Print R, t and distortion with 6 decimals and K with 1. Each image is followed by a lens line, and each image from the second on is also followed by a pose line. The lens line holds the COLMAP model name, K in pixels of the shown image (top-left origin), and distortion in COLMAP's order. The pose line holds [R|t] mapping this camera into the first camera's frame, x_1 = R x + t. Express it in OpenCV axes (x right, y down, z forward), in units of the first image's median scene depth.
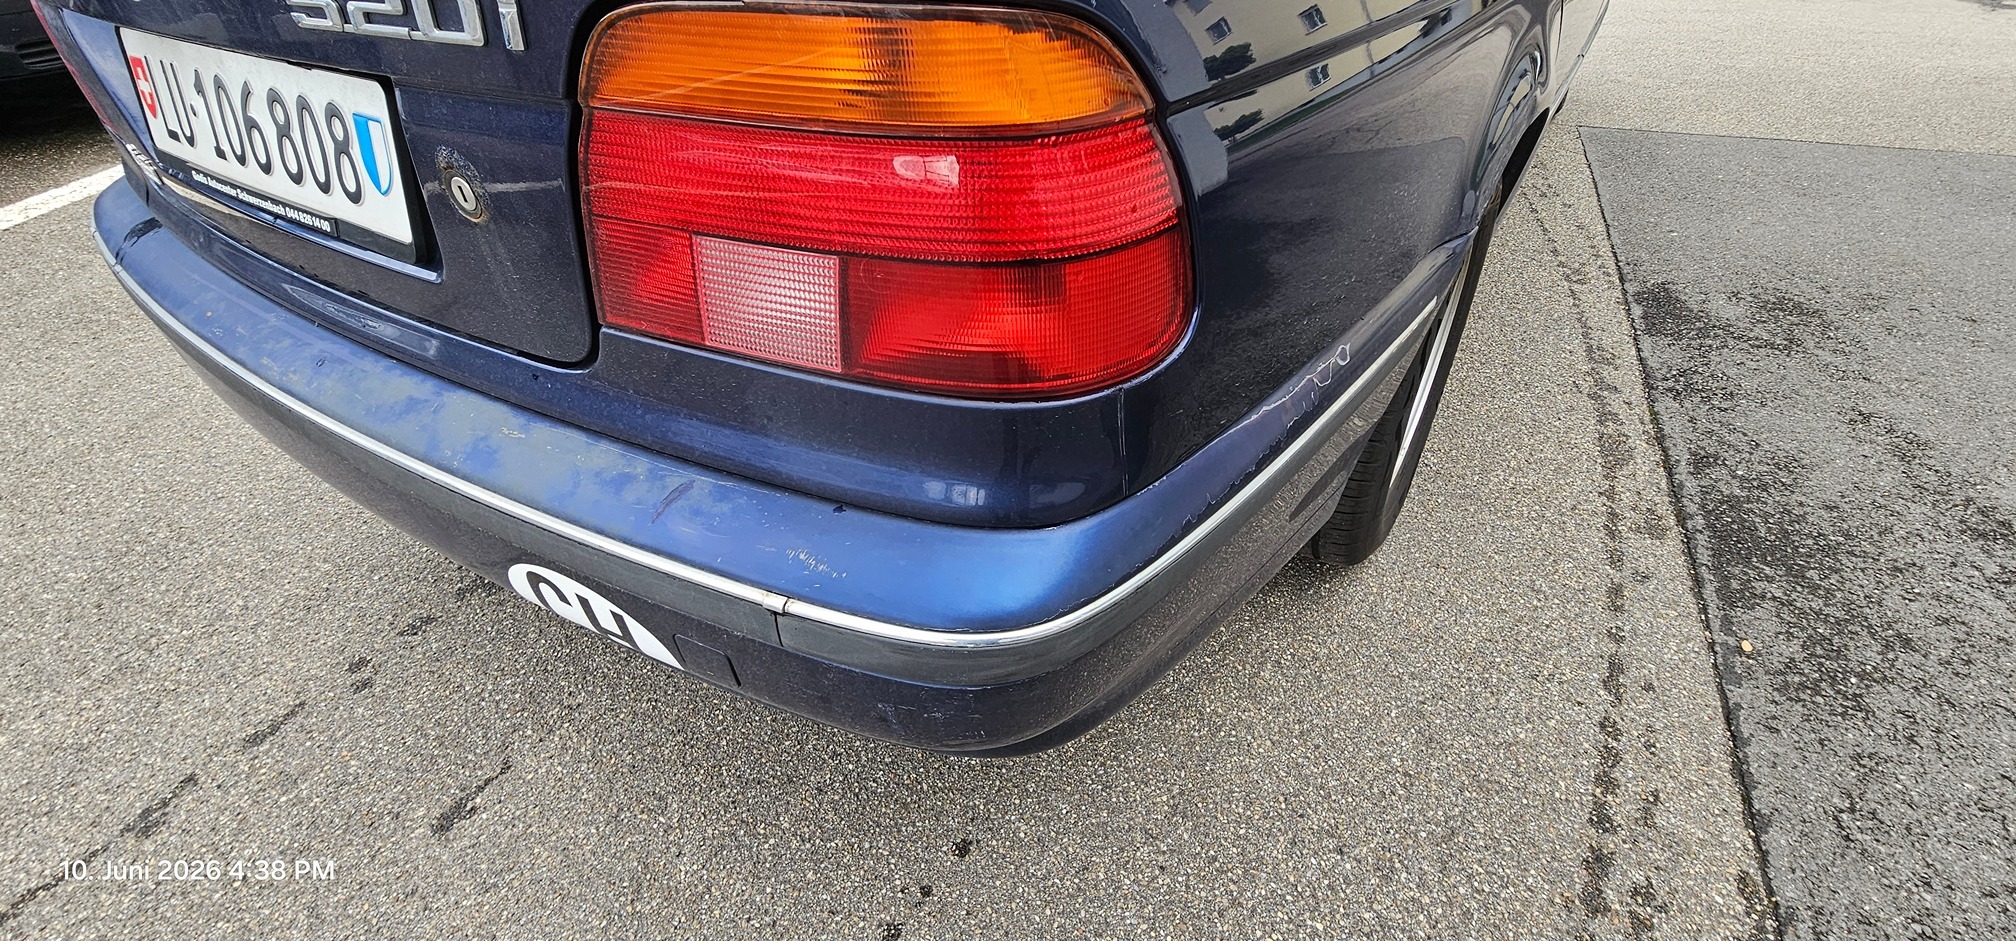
lens RADIAL K [[821.0, 0, 1007.4], [0, 821.0, 479.7], [0, 0, 1]] dist [0.001996, -0.001950]
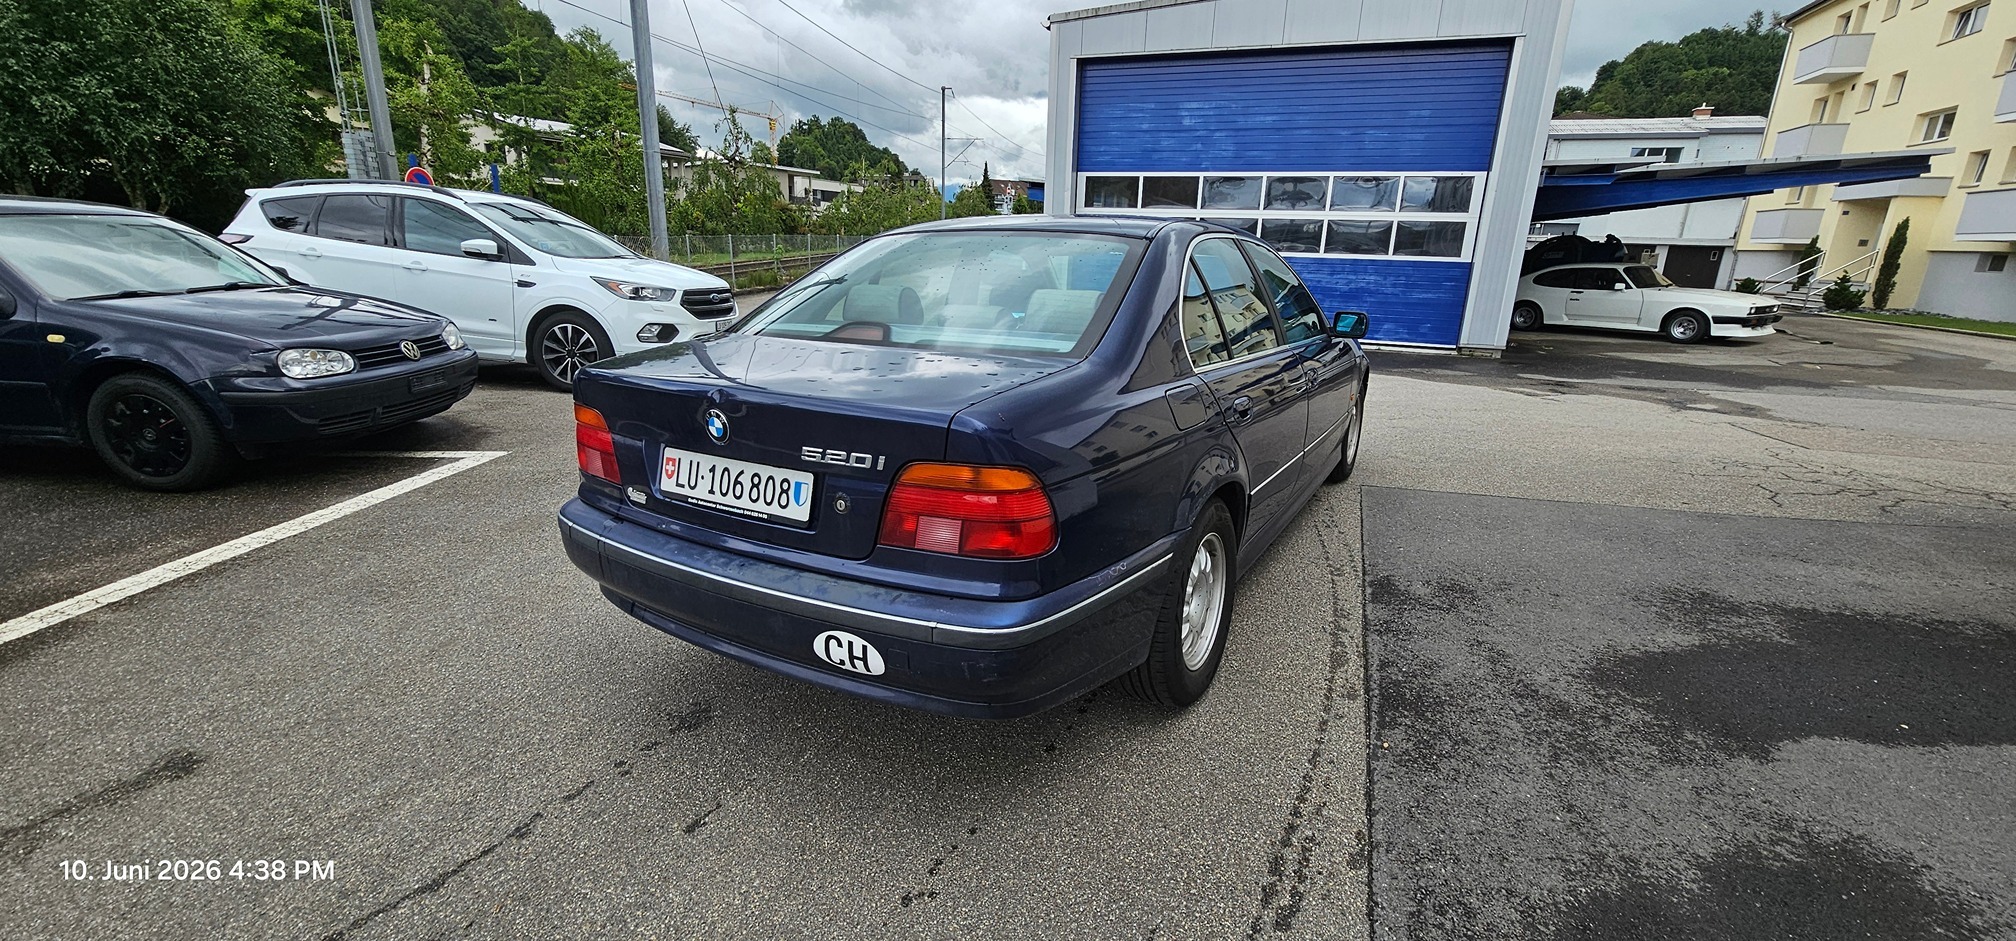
lens RADIAL K [[821.0, 0, 1007.4], [0, 821.0, 479.7], [0, 0, 1]] dist [0.001996, -0.001950]
pose [[0.998765, 0.014567, 0.047495, -0.063490], [0.005080, 0.921086, -0.389327, 0.365675], [-0.049419, 0.389088, 0.919874, -0.911030]]
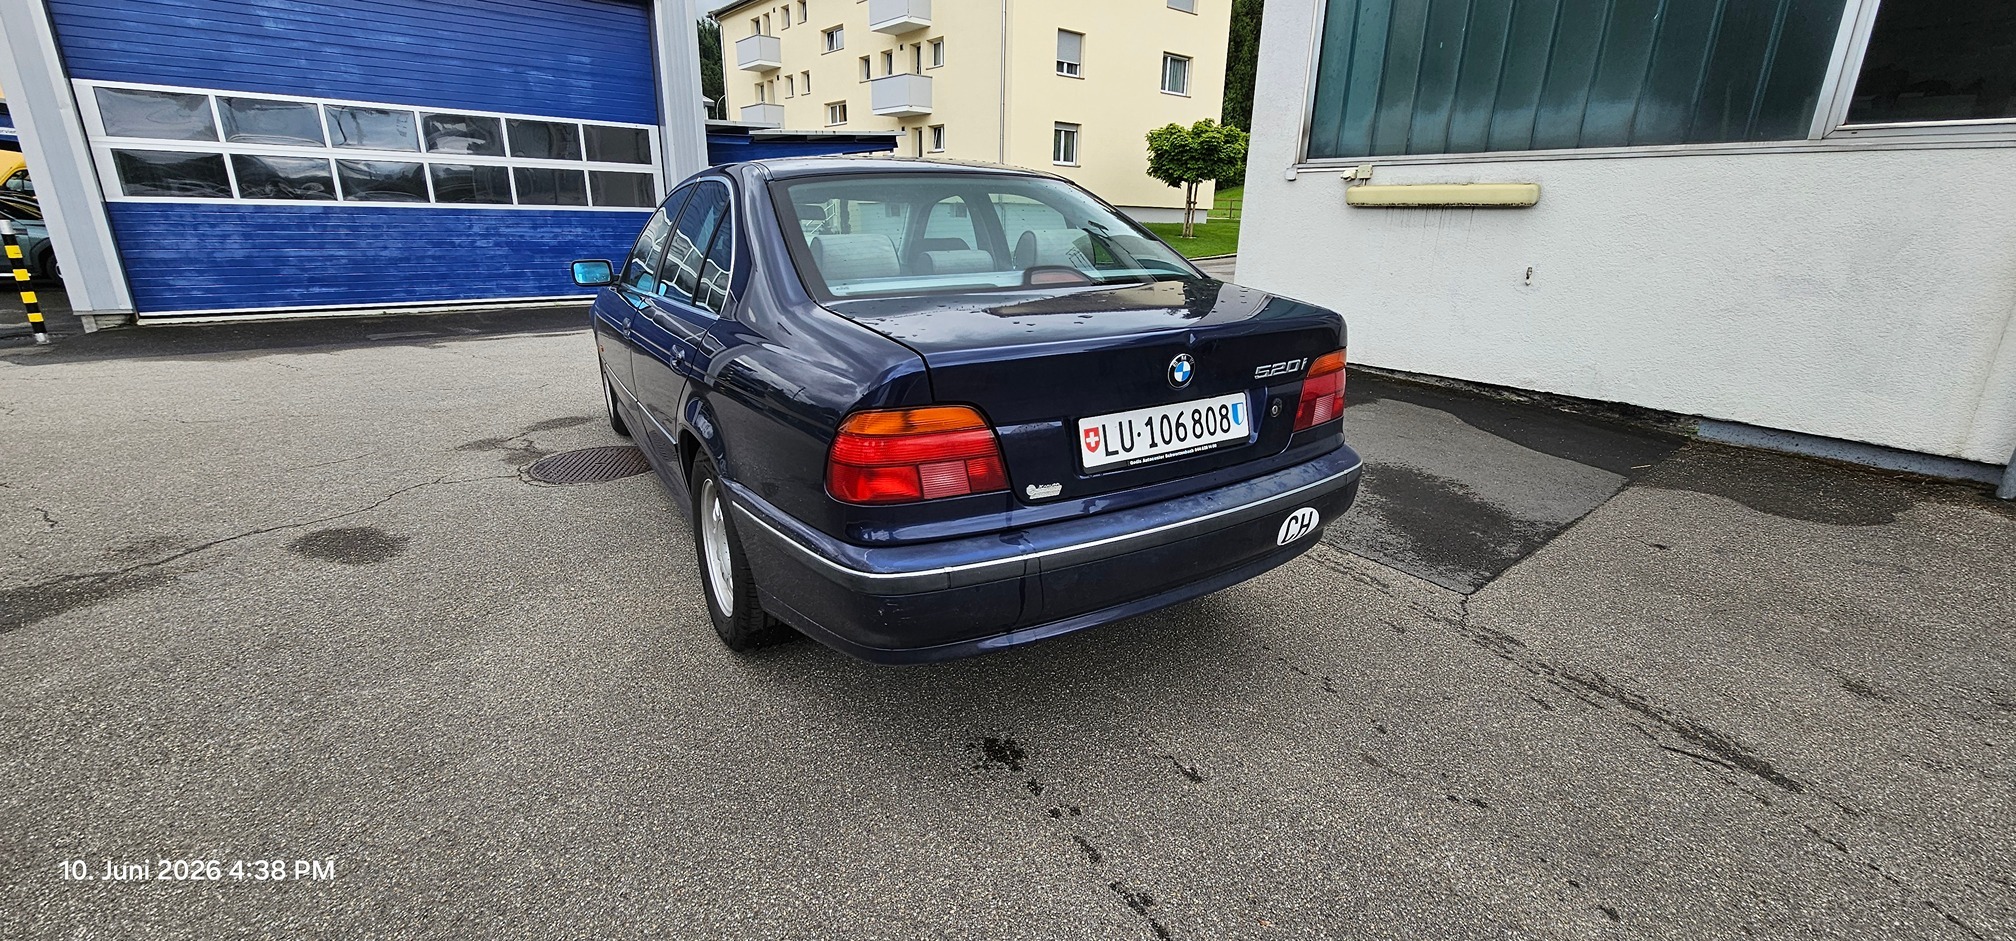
lens RADIAL K [[821.0, 0, 1007.4], [0, 821.0, 479.7], [0, 0, 1]] dist [0.001996, -0.001950]
pose [[0.440795, -0.265223, 0.857529, -1.995003], [0.553331, 0.832525, -0.026939, -0.286071], [-0.706770, 0.486373, 0.513729, 0.022481]]
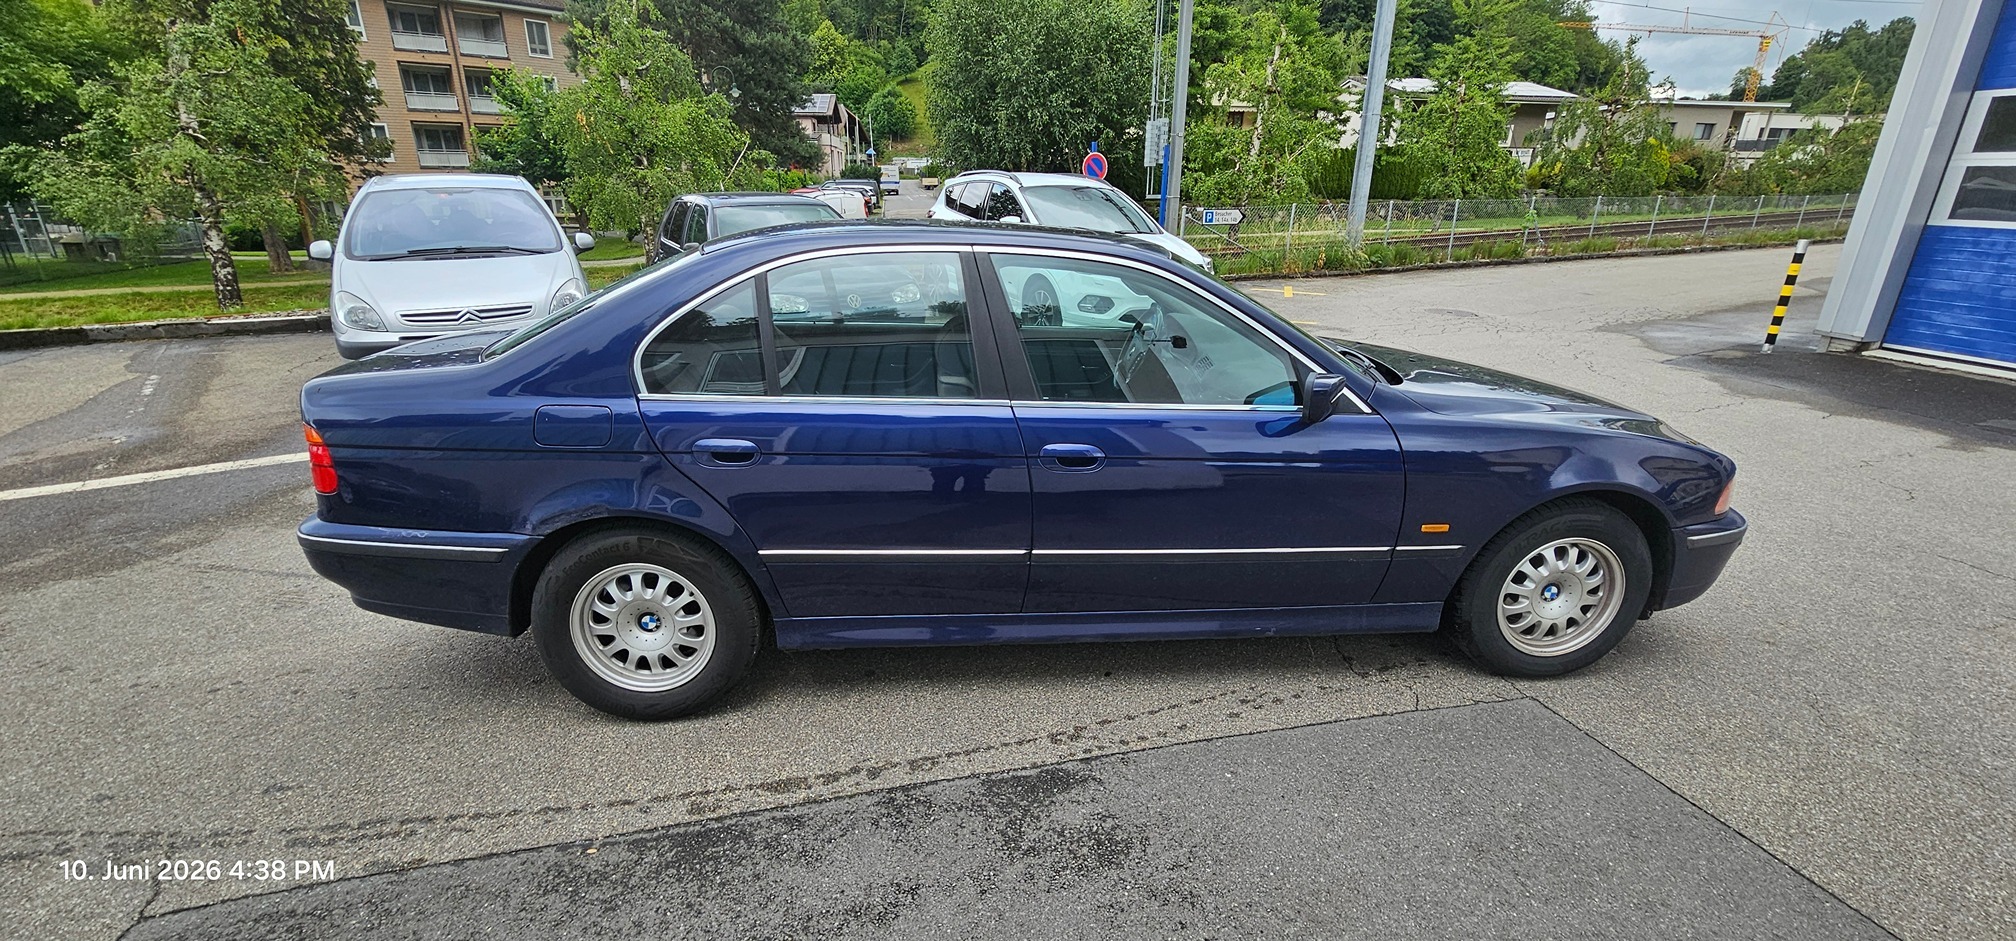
lens RADIAL K [[821.0, 0, 1007.4], [0, 821.0, 479.7], [0, 0, 1]] dist [0.001996, -0.001950]
pose [[0.600736, 0.276680, -0.750043, 2.395350], [-0.510745, 0.854597, -0.093825, -0.695689], [0.615025, 0.439445, 0.654700, 0.103452]]
